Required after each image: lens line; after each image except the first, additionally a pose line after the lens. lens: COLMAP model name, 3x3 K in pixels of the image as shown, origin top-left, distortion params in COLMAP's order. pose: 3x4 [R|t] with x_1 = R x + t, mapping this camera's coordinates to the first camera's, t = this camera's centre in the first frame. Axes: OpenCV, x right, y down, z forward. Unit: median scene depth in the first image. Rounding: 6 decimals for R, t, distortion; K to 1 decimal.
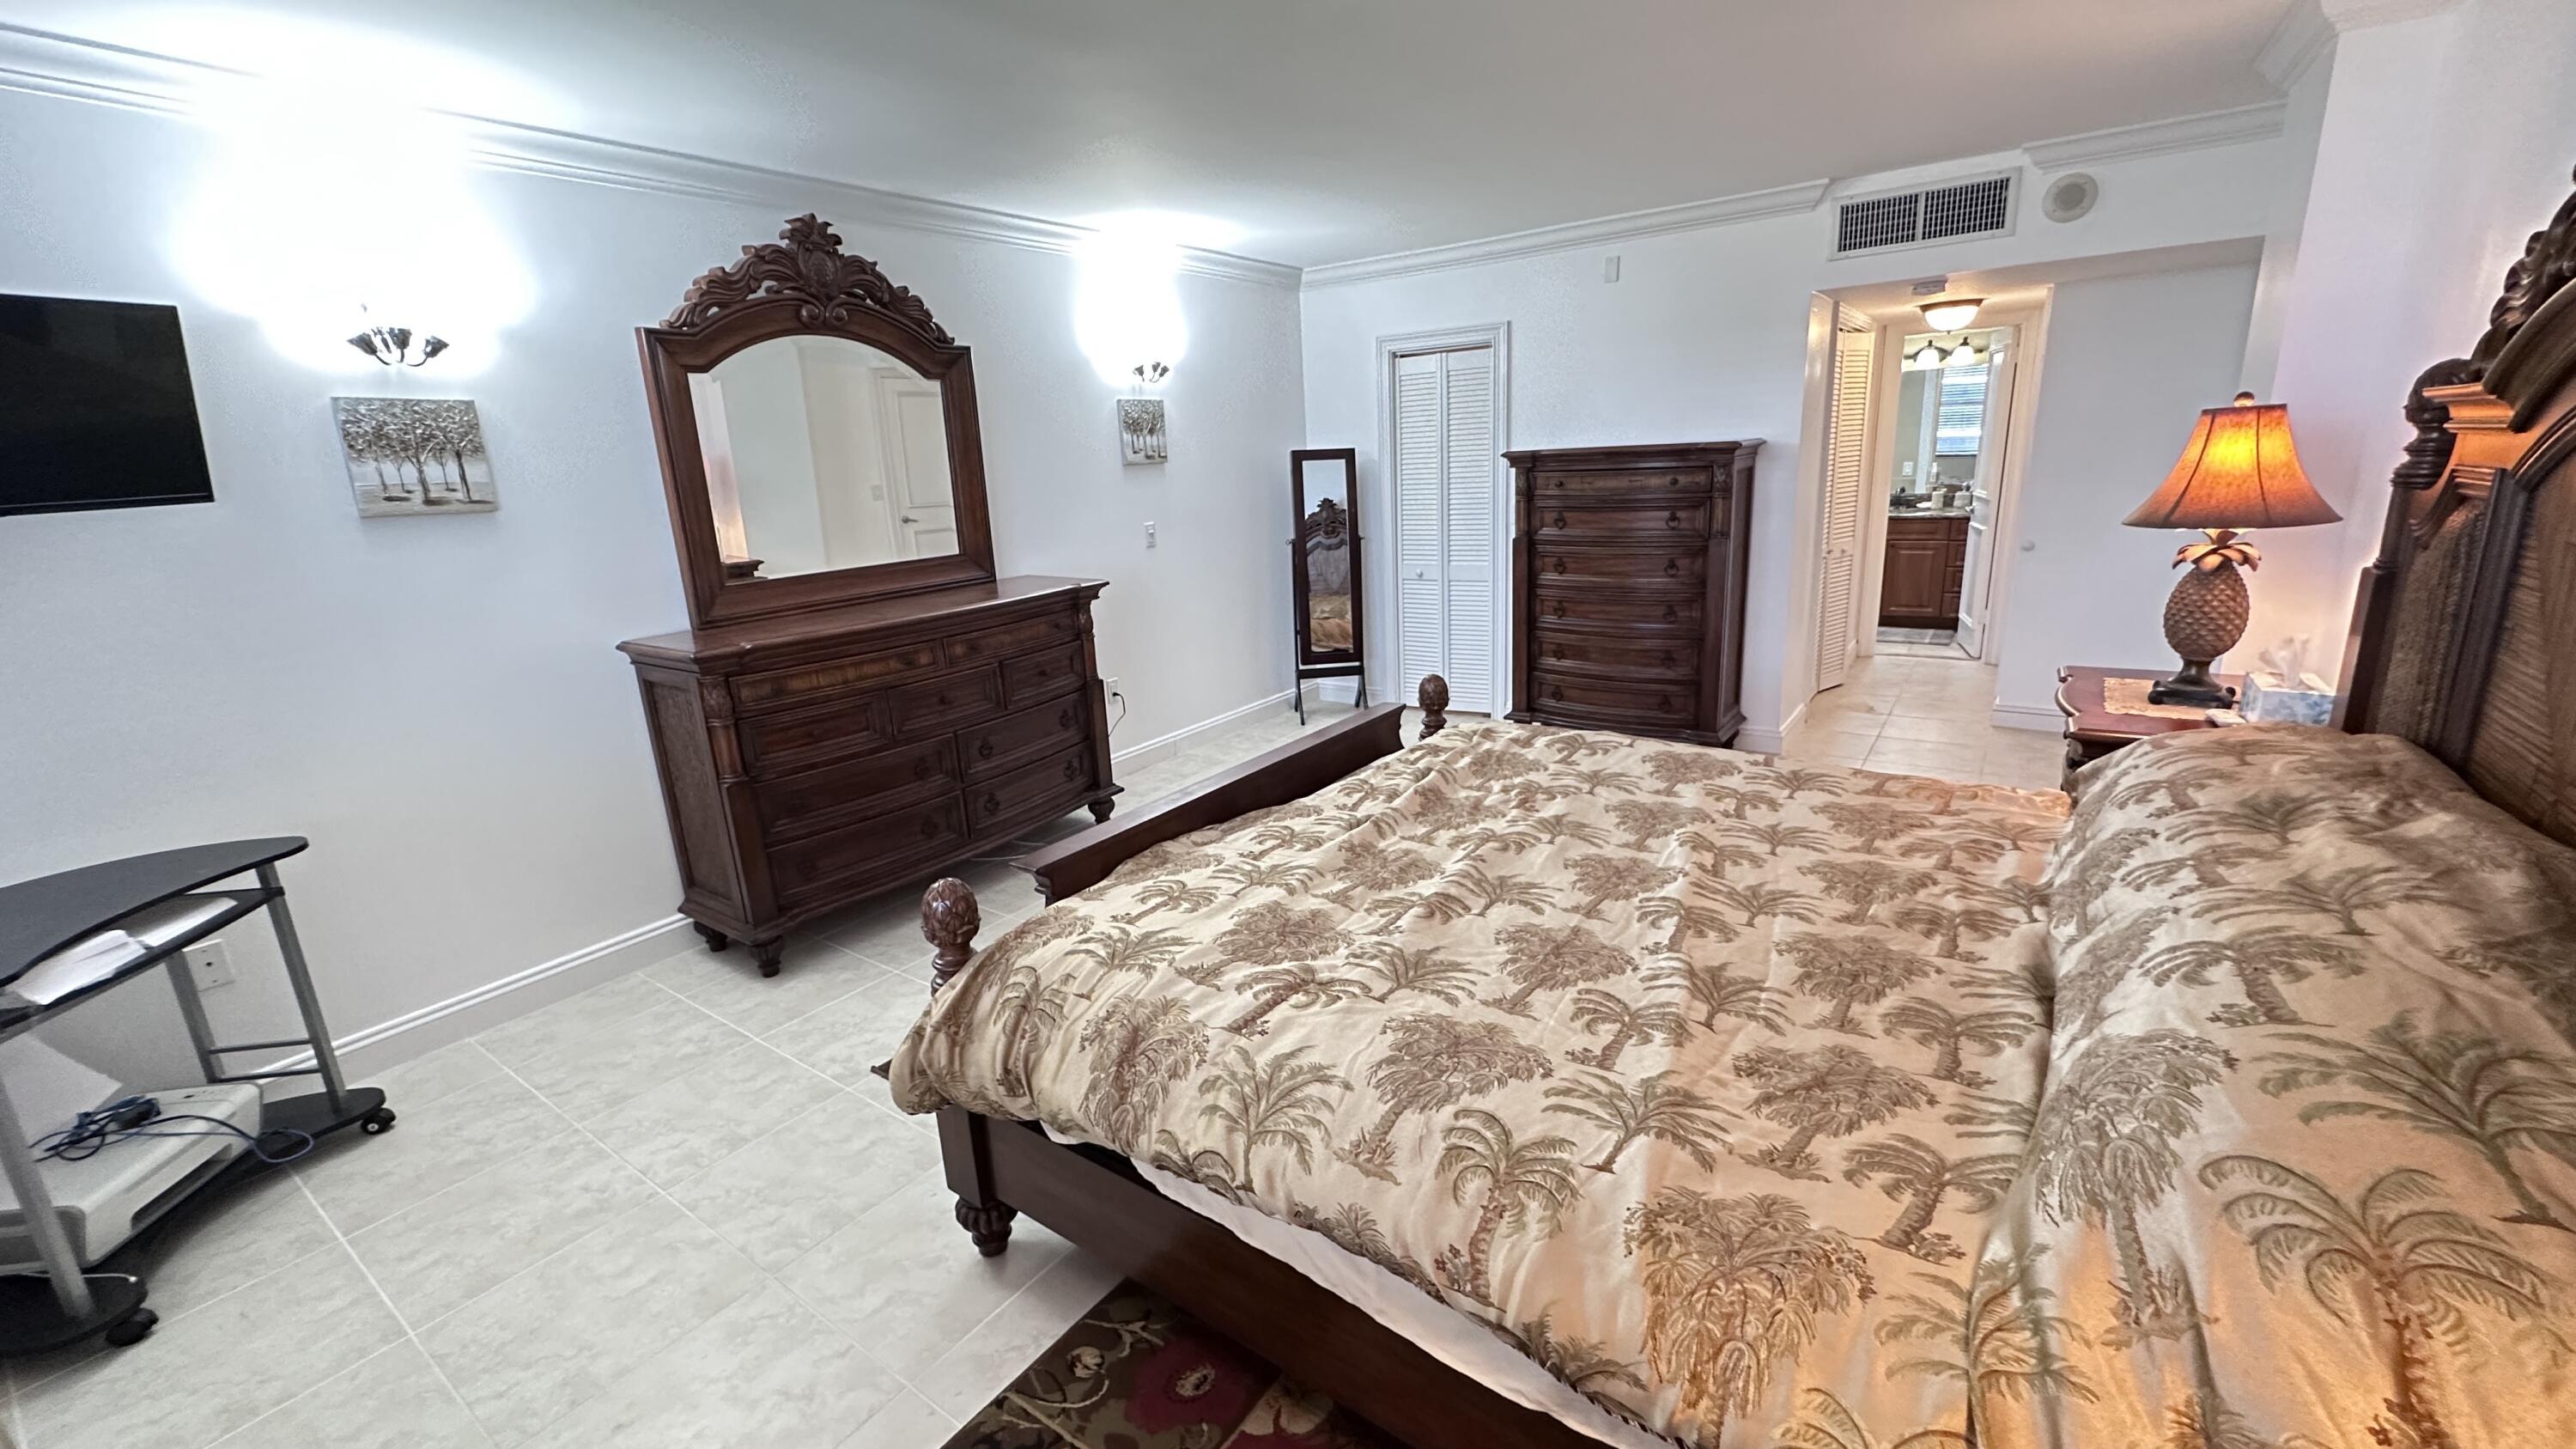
lens RADIAL K [[1024.6, 0, 1286.1], [0, 1024.6, 728.7], [0, 0, 1]] dist [-0.002814, 0.000213]
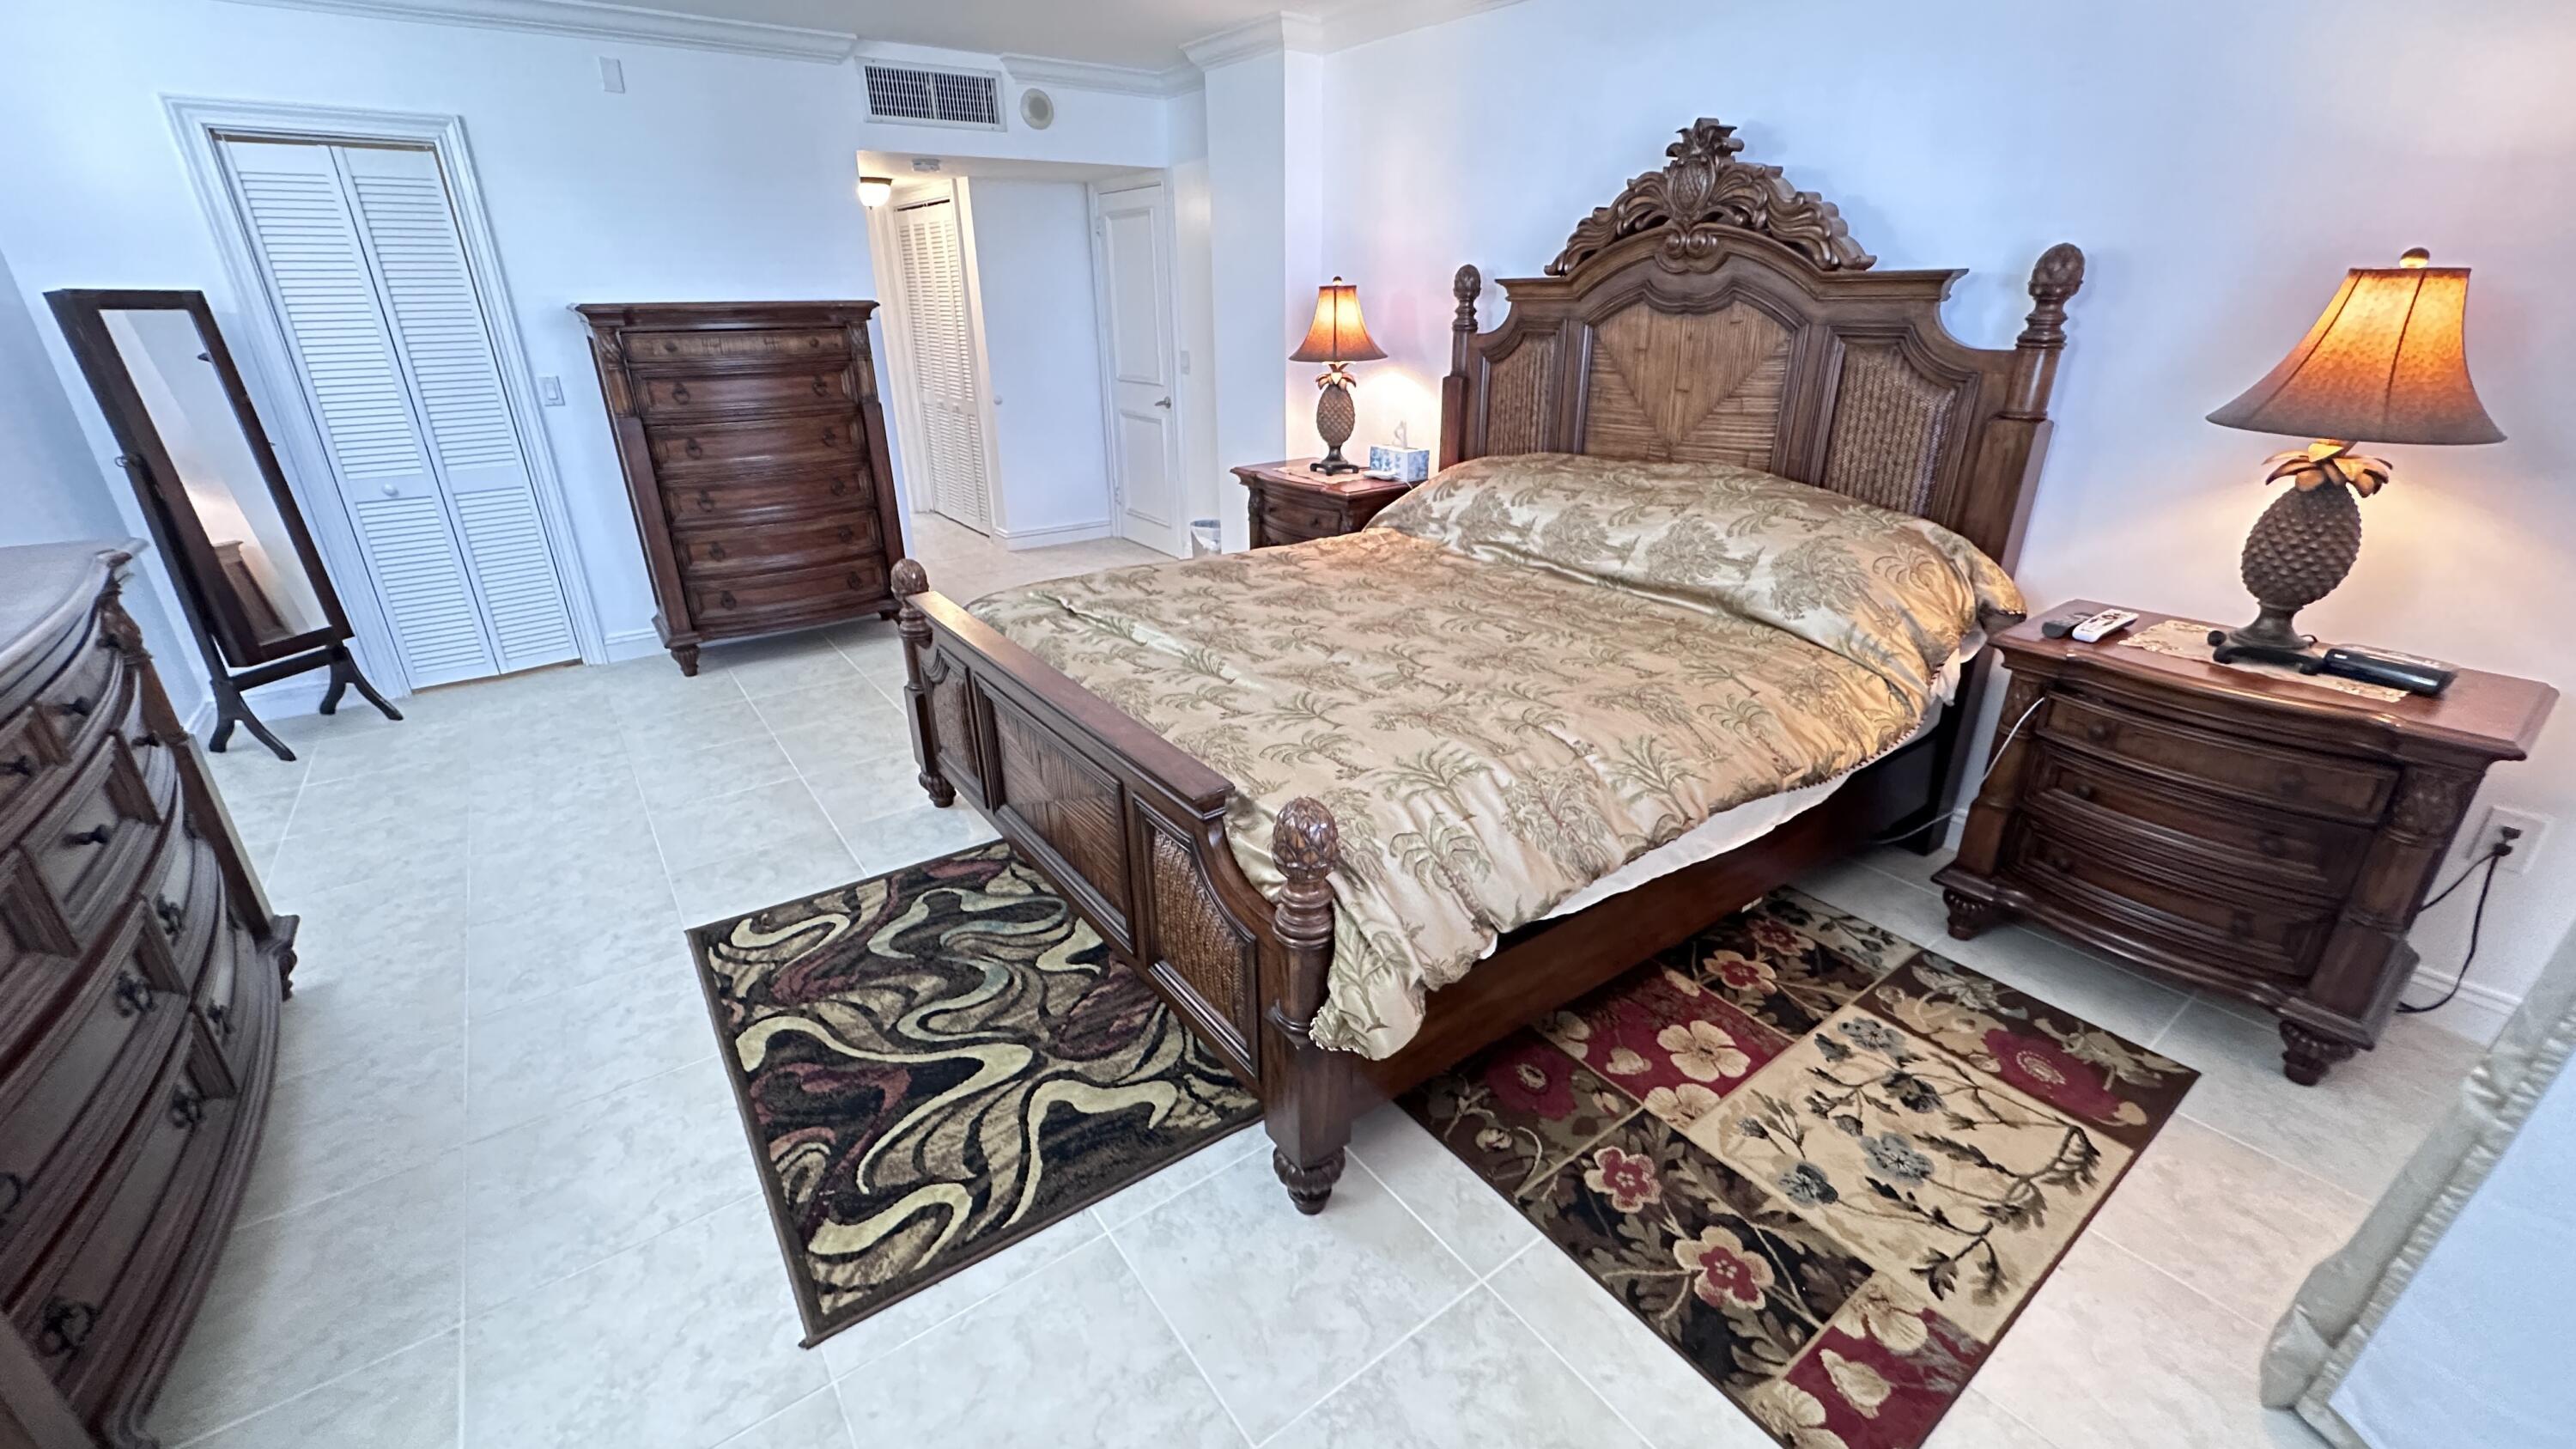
lens RADIAL K [[1024.6, 0, 1286.1], [0, 1024.6, 728.7], [0, 0, 1]] dist [-0.002814, 0.000213]
pose [[0.322789, -0.328345, 0.887692, -0.473651], [0.238098, 0.935905, 0.259599, -0.055228], [-0.916033, 0.127562, 0.380278, 0.317321]]
